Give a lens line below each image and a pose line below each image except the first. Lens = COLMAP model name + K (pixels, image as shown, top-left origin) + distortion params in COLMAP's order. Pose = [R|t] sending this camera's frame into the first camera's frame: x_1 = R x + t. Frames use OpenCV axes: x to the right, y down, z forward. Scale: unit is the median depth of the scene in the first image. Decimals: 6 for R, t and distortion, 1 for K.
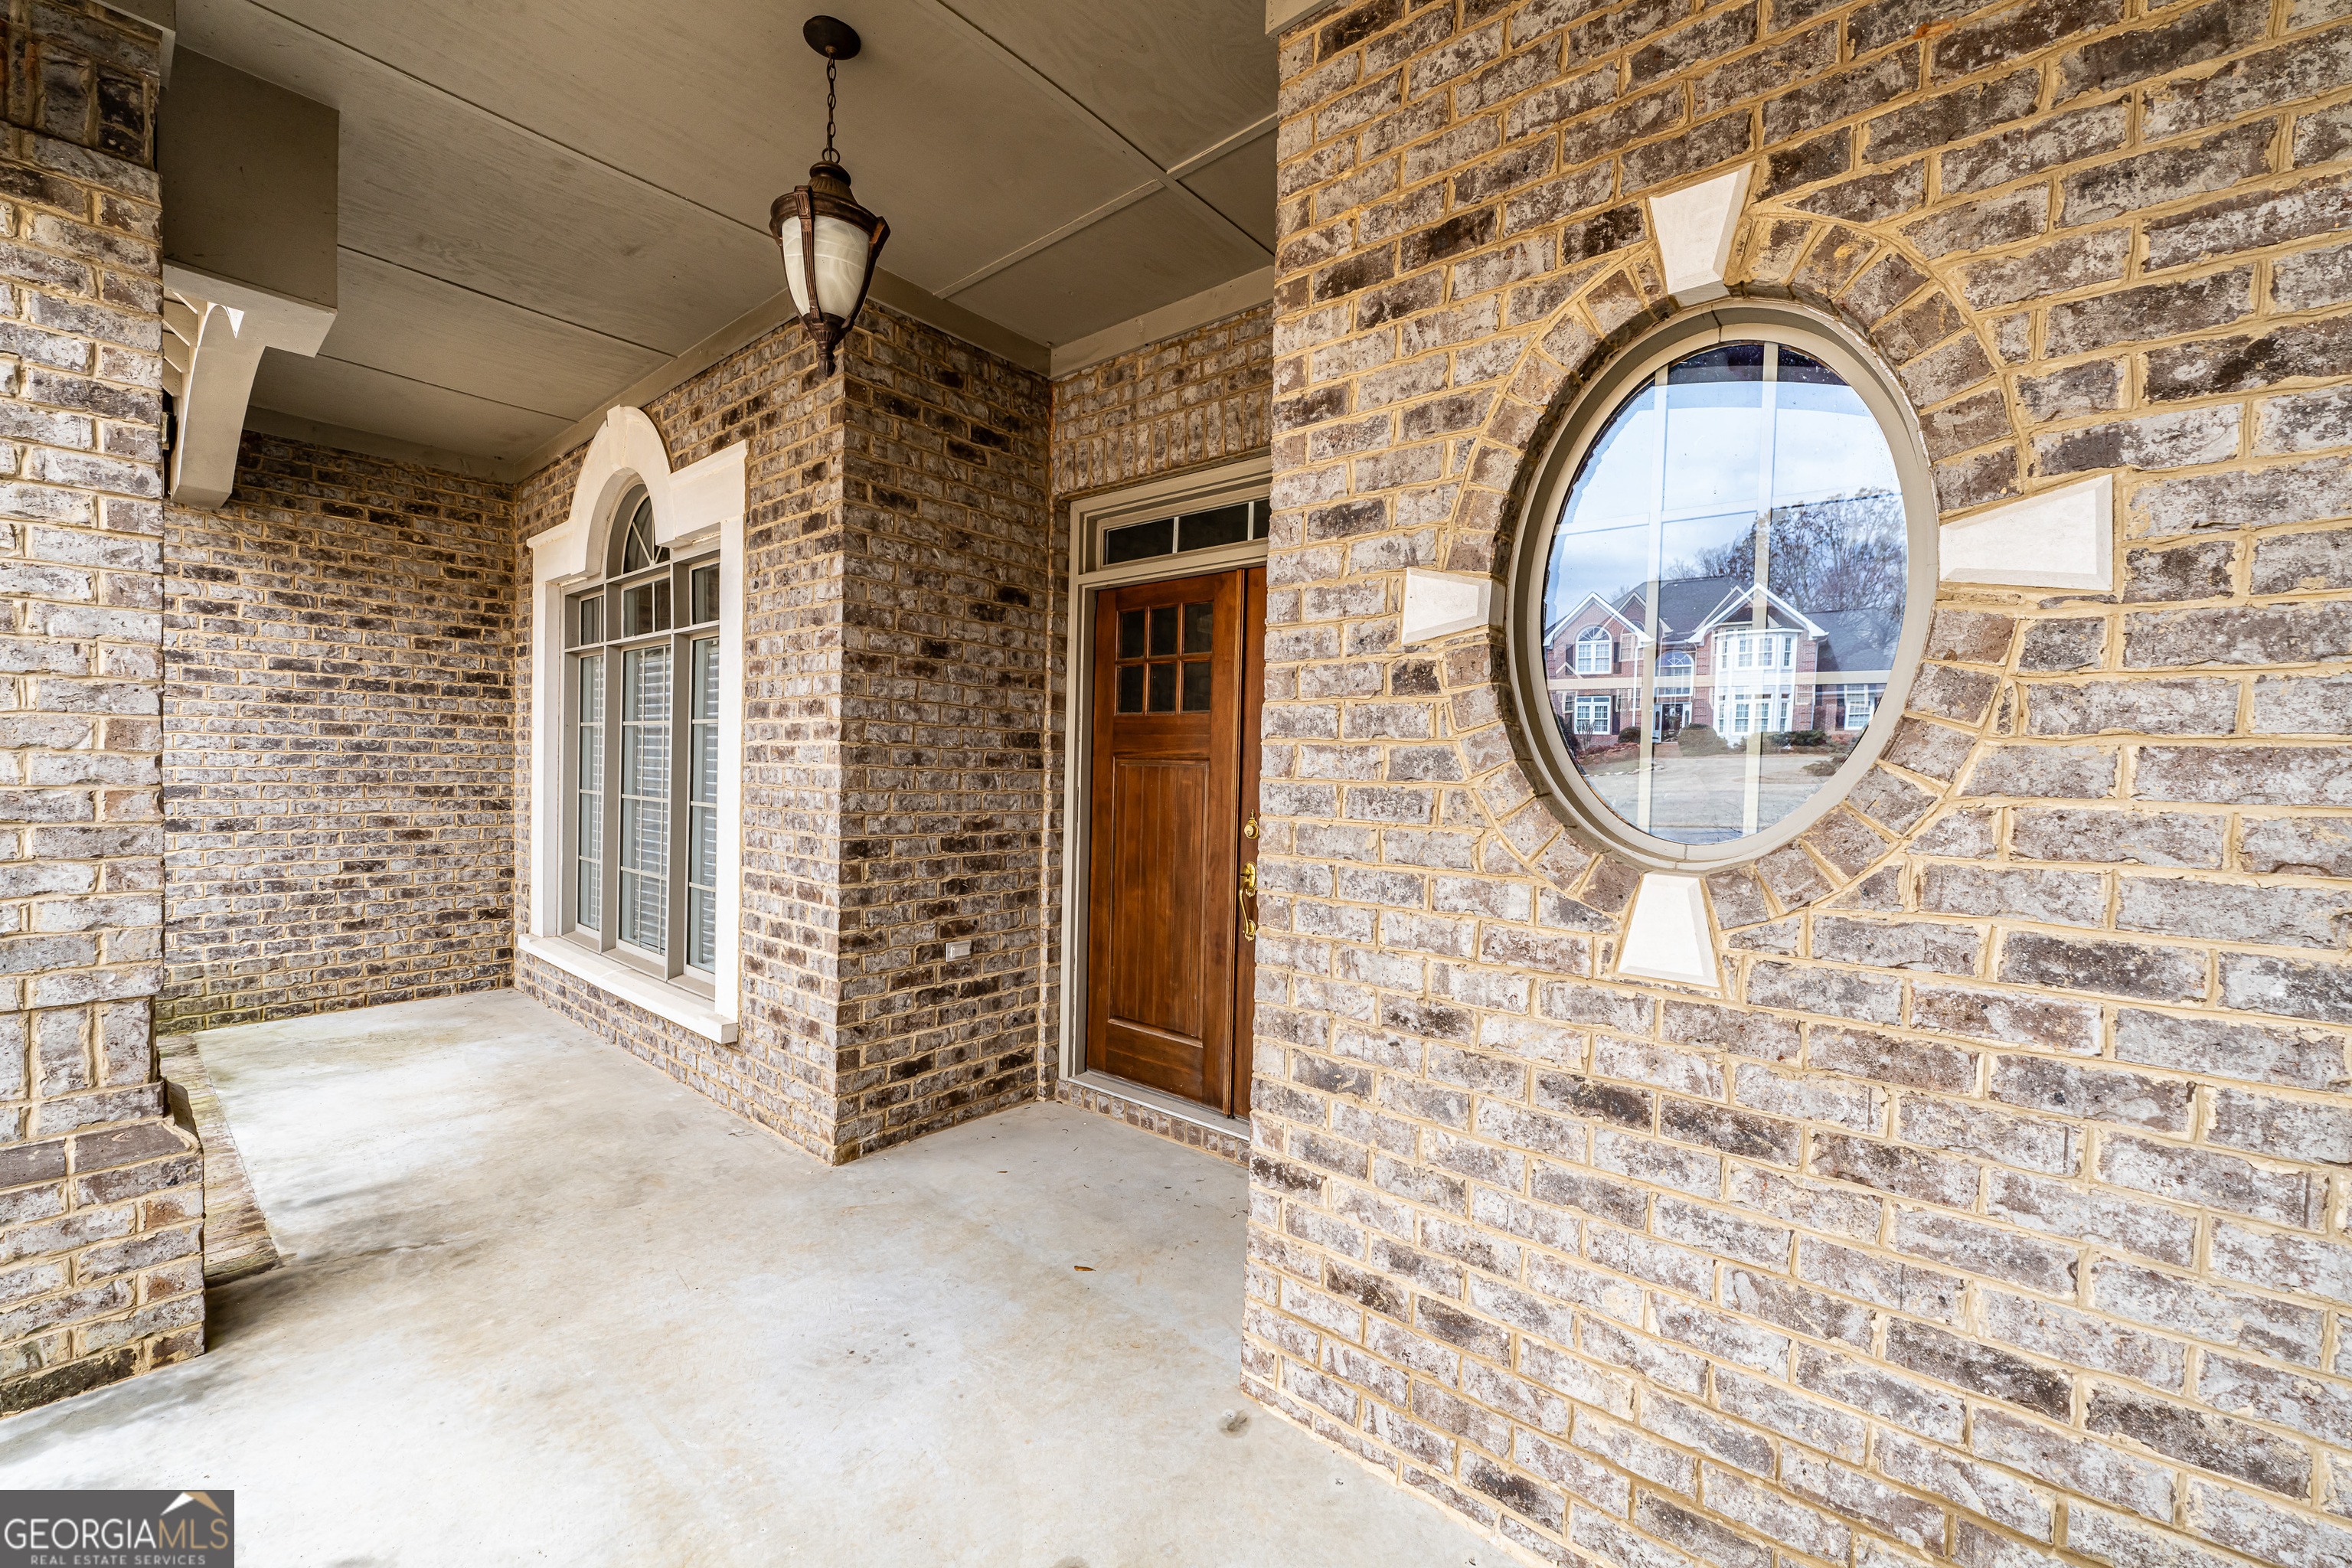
lens RADIAL K [[944.8, 0, 1157.9], [0, 944.8, 780.1], [0, 0, 1]] dist [-0.000666, -0.000189]
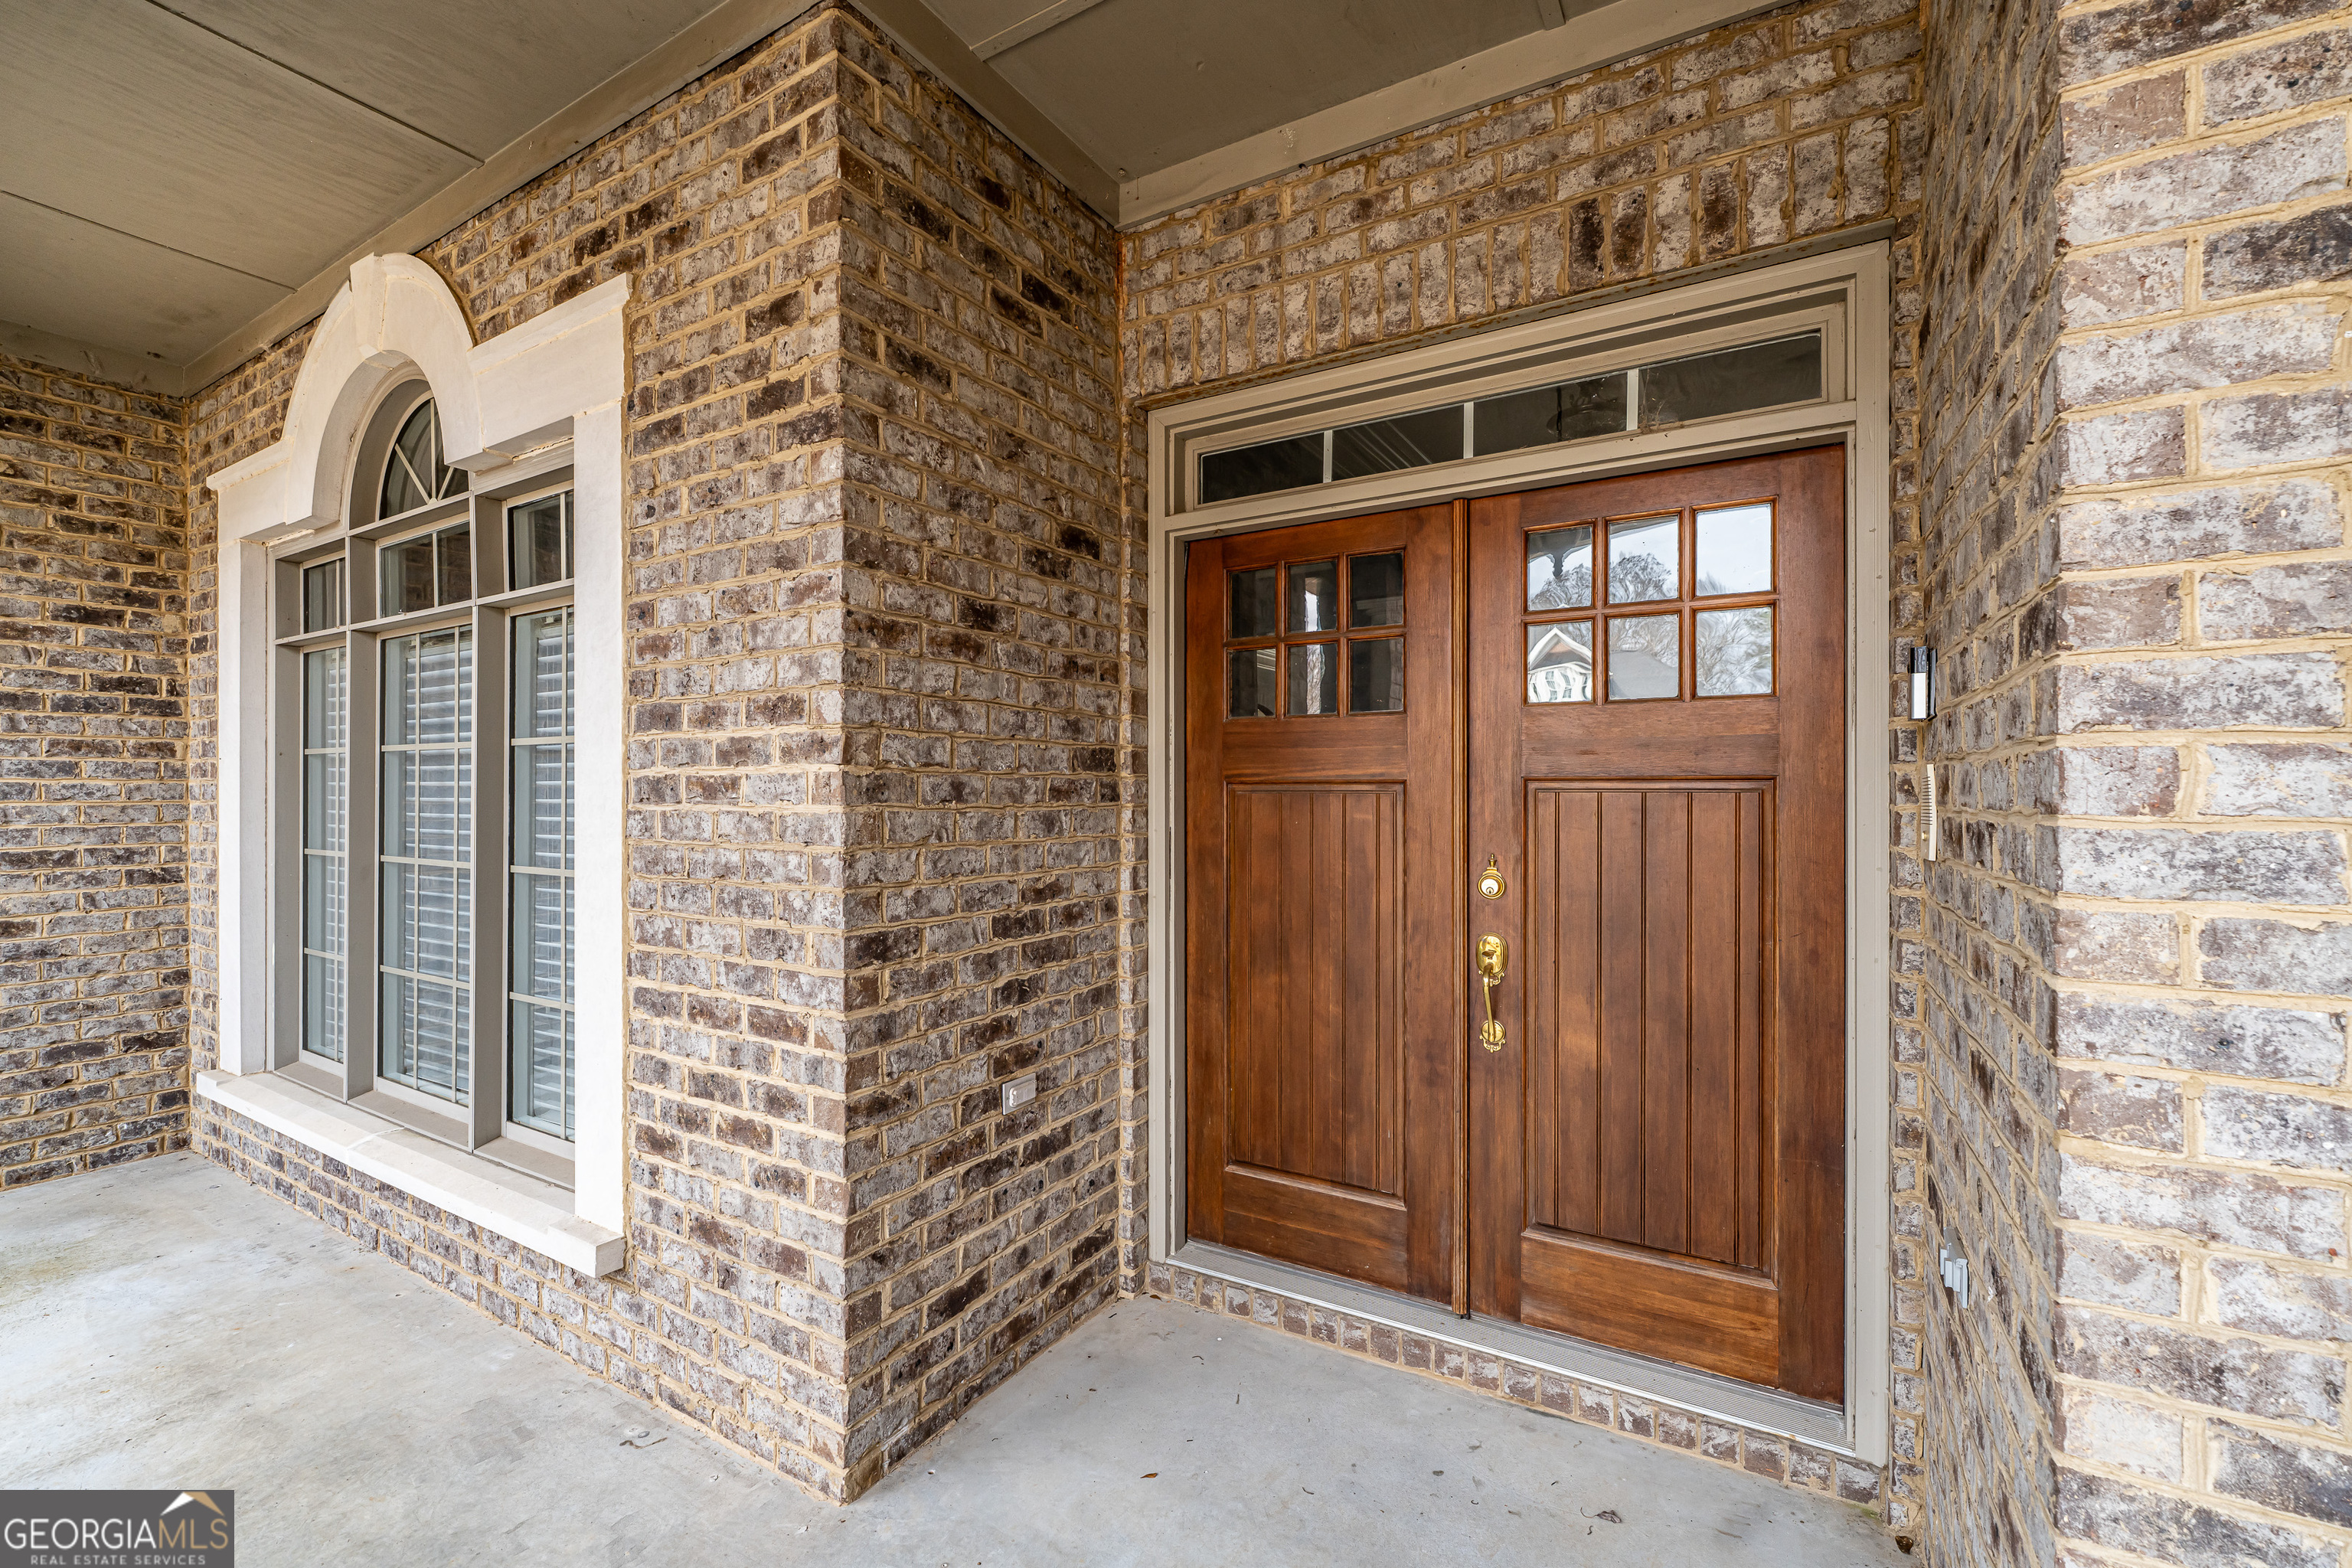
lens RADIAL K [[944.8, 0, 1195.0], [0, 944.8, 782.8], [0, 0, 1]] dist [-0.000666, -0.000189]
pose [[0.977170, -0.023356, 0.211171, -0.220597], [0.027659, 0.999465, -0.017447, -0.012730], [-0.210651, 0.022890, 0.977293, 0.345683]]
